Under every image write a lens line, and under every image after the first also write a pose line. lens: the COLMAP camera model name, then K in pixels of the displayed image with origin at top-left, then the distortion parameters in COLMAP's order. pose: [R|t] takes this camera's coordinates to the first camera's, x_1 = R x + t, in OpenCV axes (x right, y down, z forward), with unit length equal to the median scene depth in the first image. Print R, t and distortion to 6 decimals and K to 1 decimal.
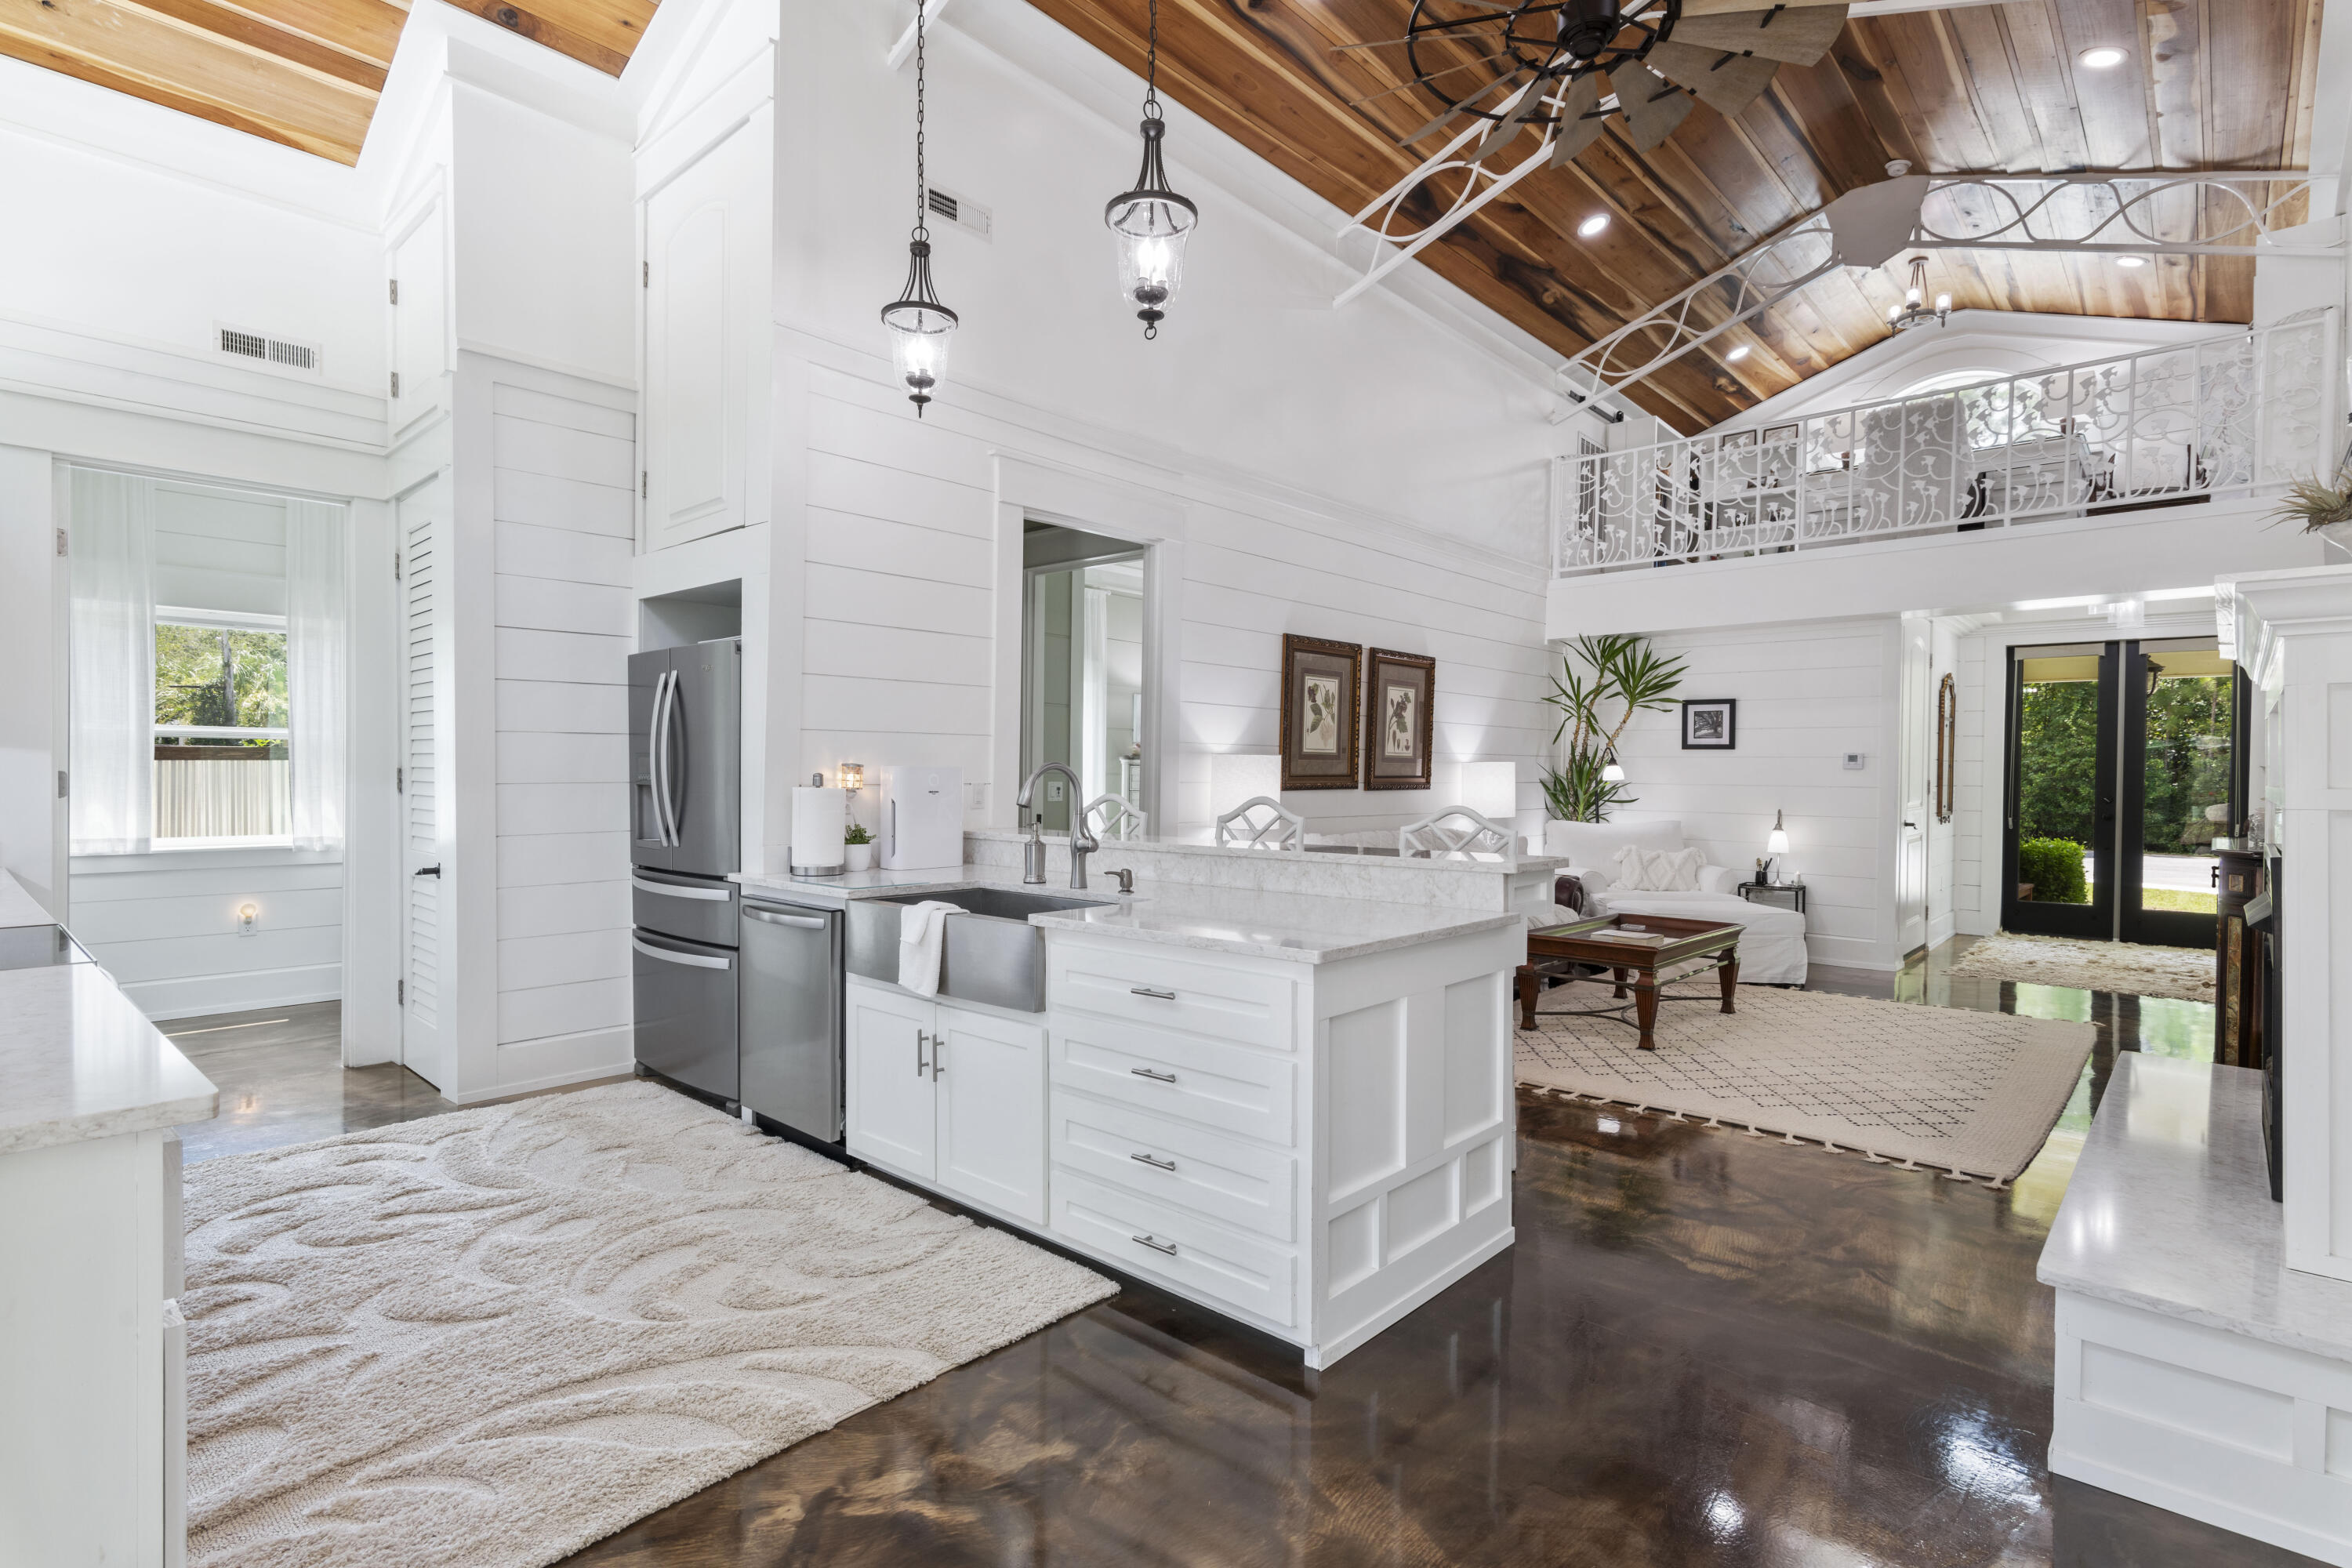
lens RADIAL K [[1137.6, 0, 1175.8], [0, 1137.6, 794.2], [0, 0, 1]] dist [0.003115, -0.000549]
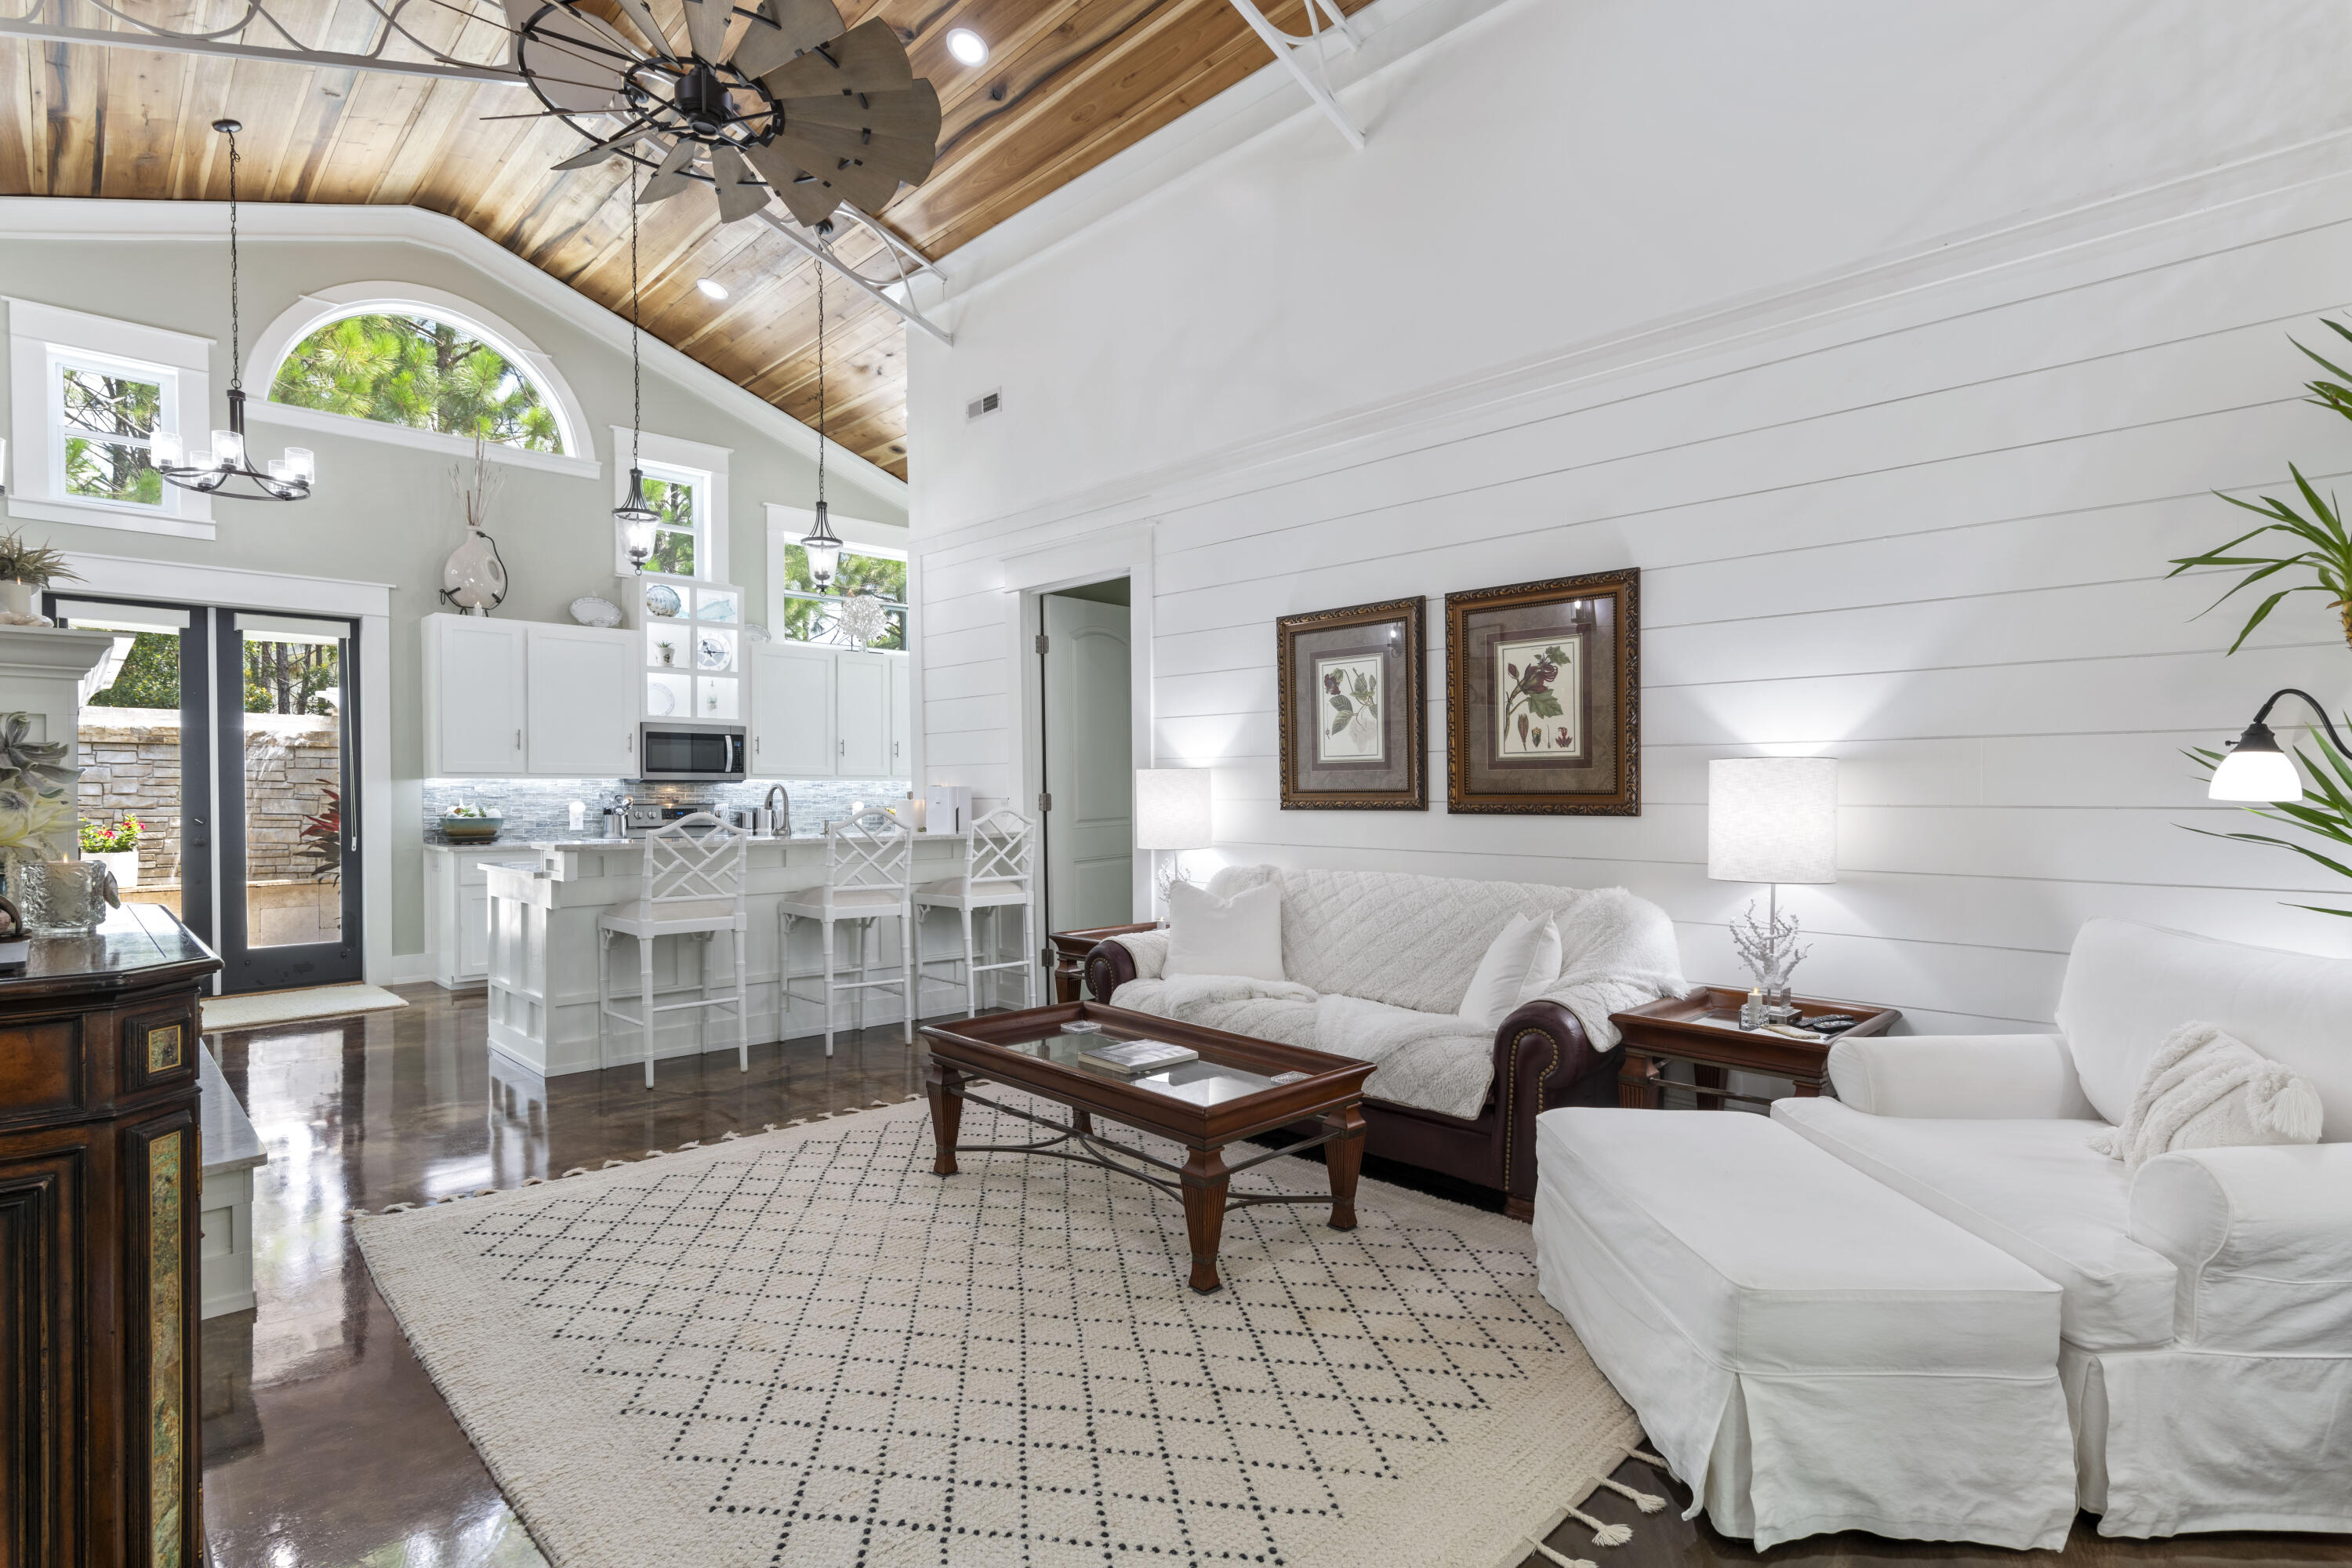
lens RADIAL K [[1146.8, 0, 1181.8], [0, 1146.8, 812.4], [0, 0, 1]] dist [0.003541, -0.000664]
pose [[-0.053320, 0.011600, -0.998510, 1.542182], [-0.018836, 0.999743, 0.012621, -0.017258], [0.998400, 0.019481, -0.053088, 1.630097]]
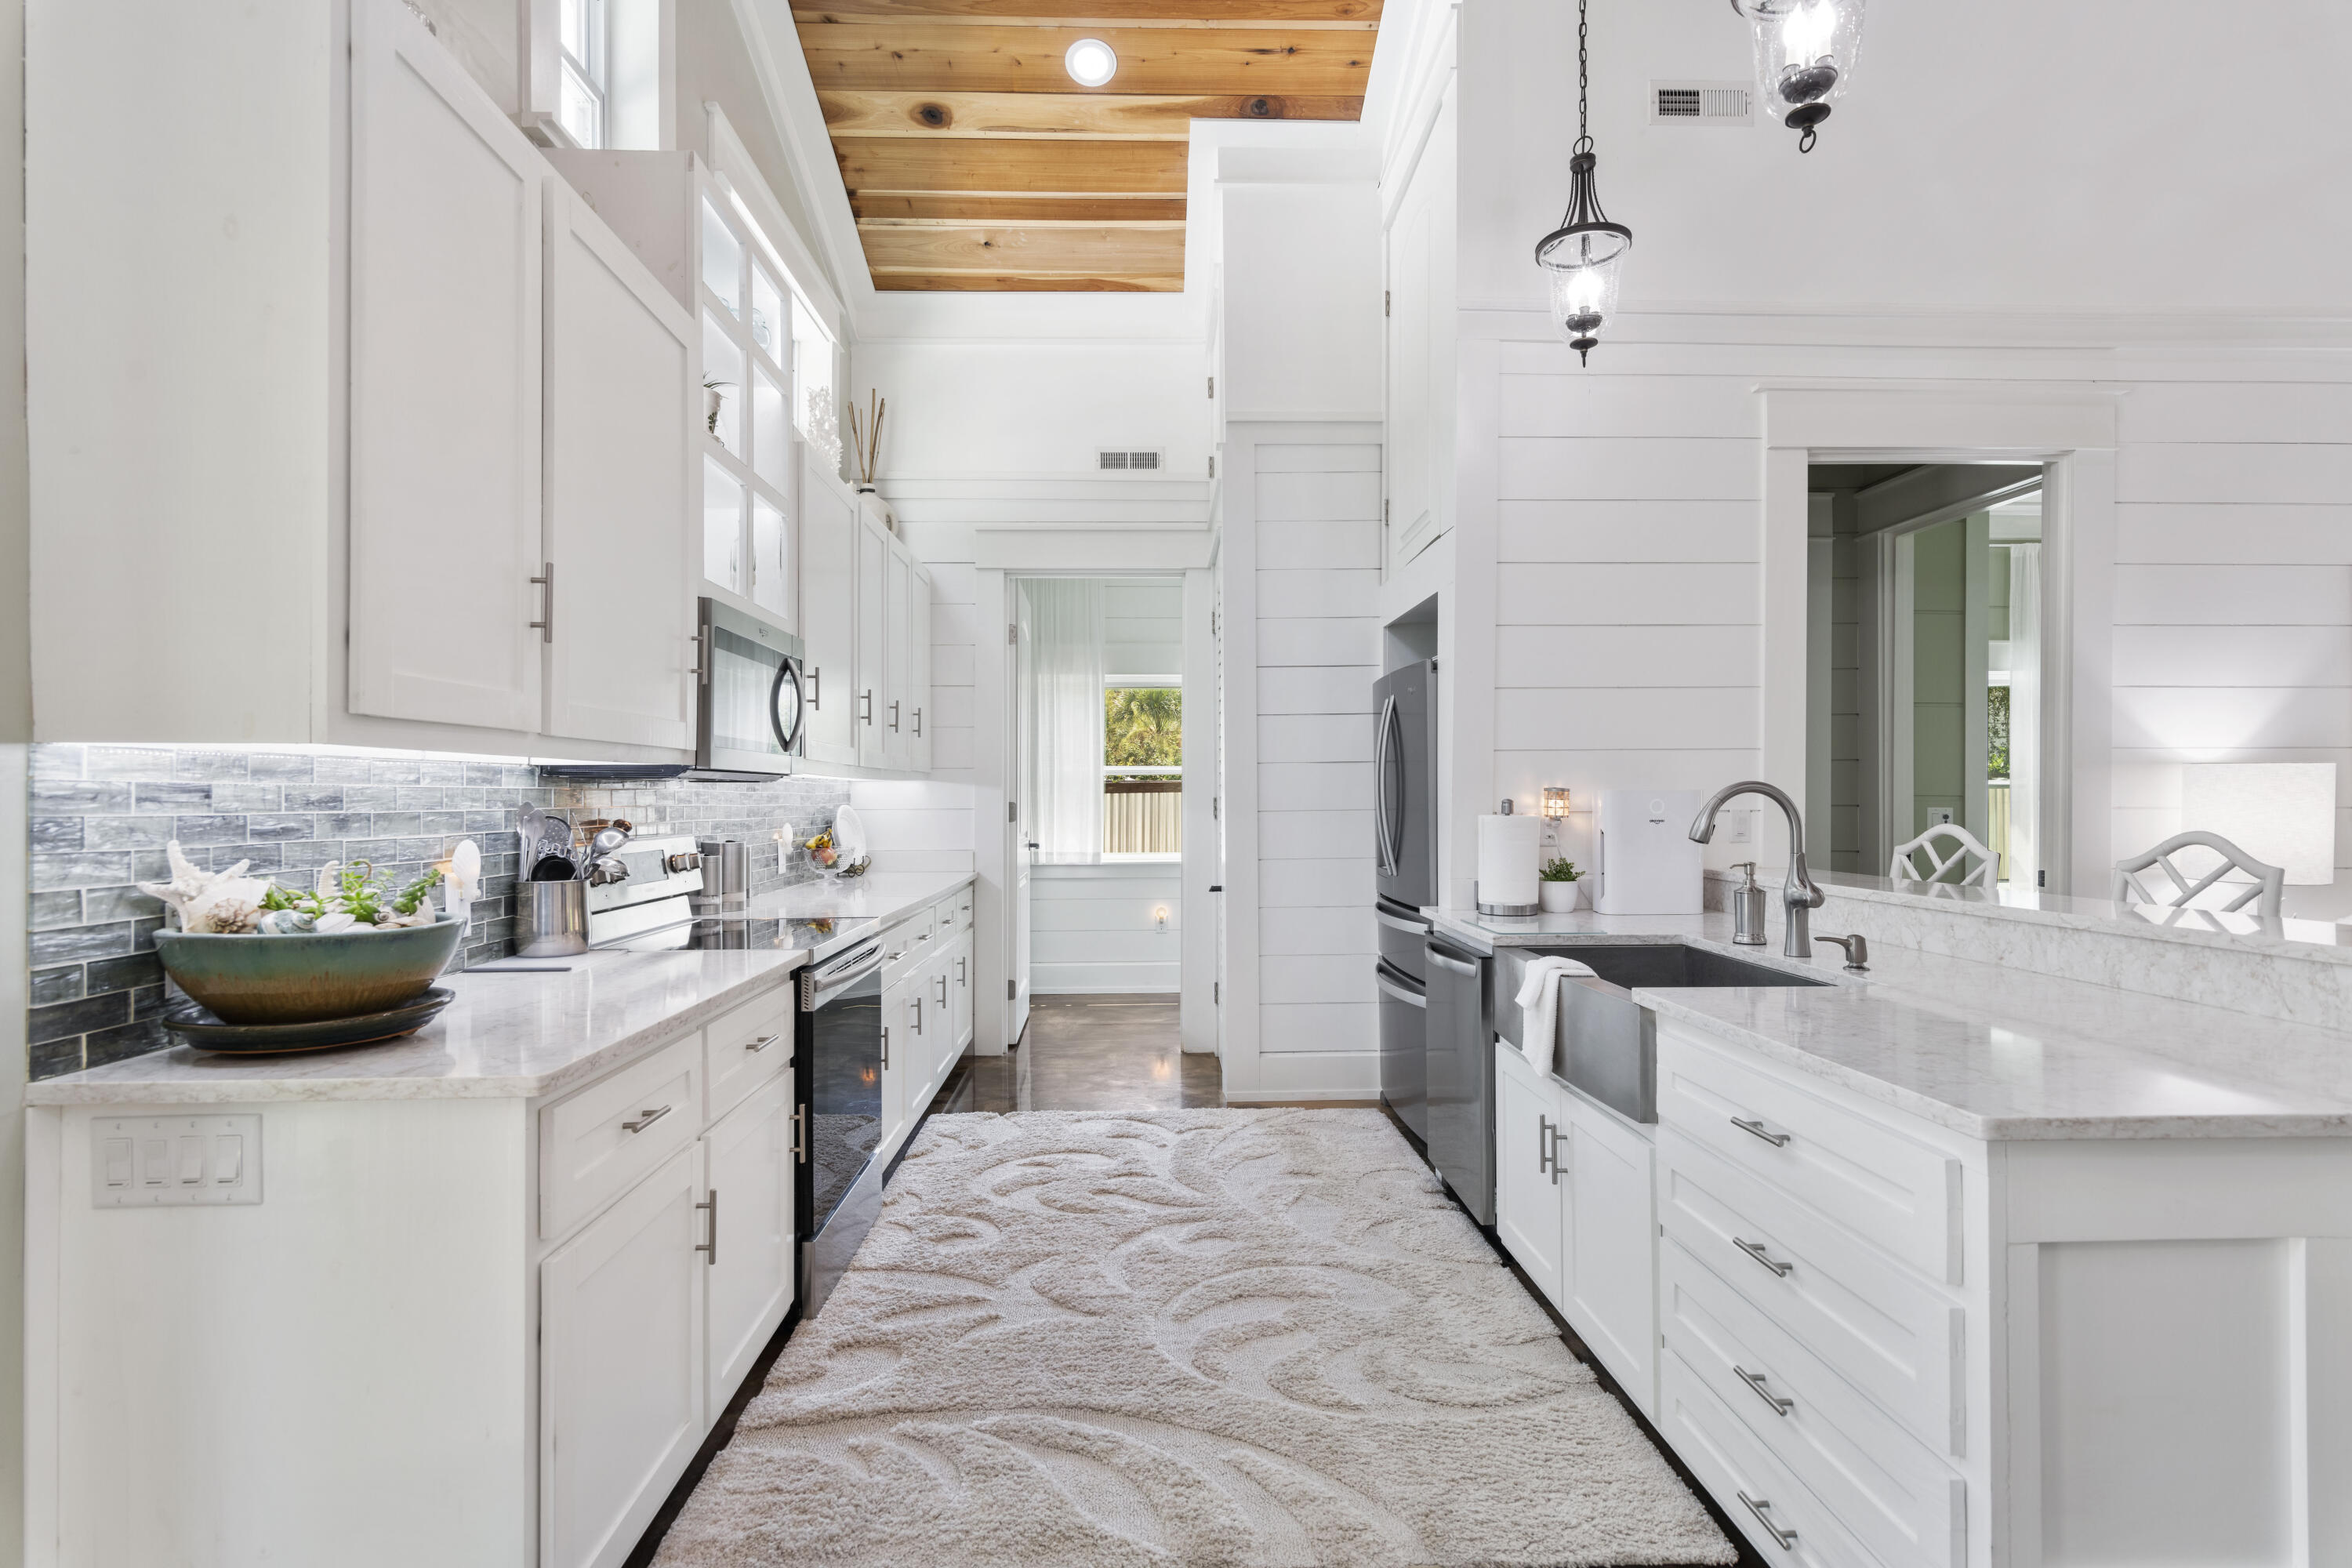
lens RADIAL K [[1149.3, 0, 1178.6], [0, 1149.3, 799.3], [0, 0, 1]] dist [0.003301, 0.000187]
pose [[0.700156, -0.008431, -0.713940, 0.153646], [-0.004483, 0.999859, -0.016204, -0.002865], [0.713976, 0.014546, 0.700019, 0.203287]]
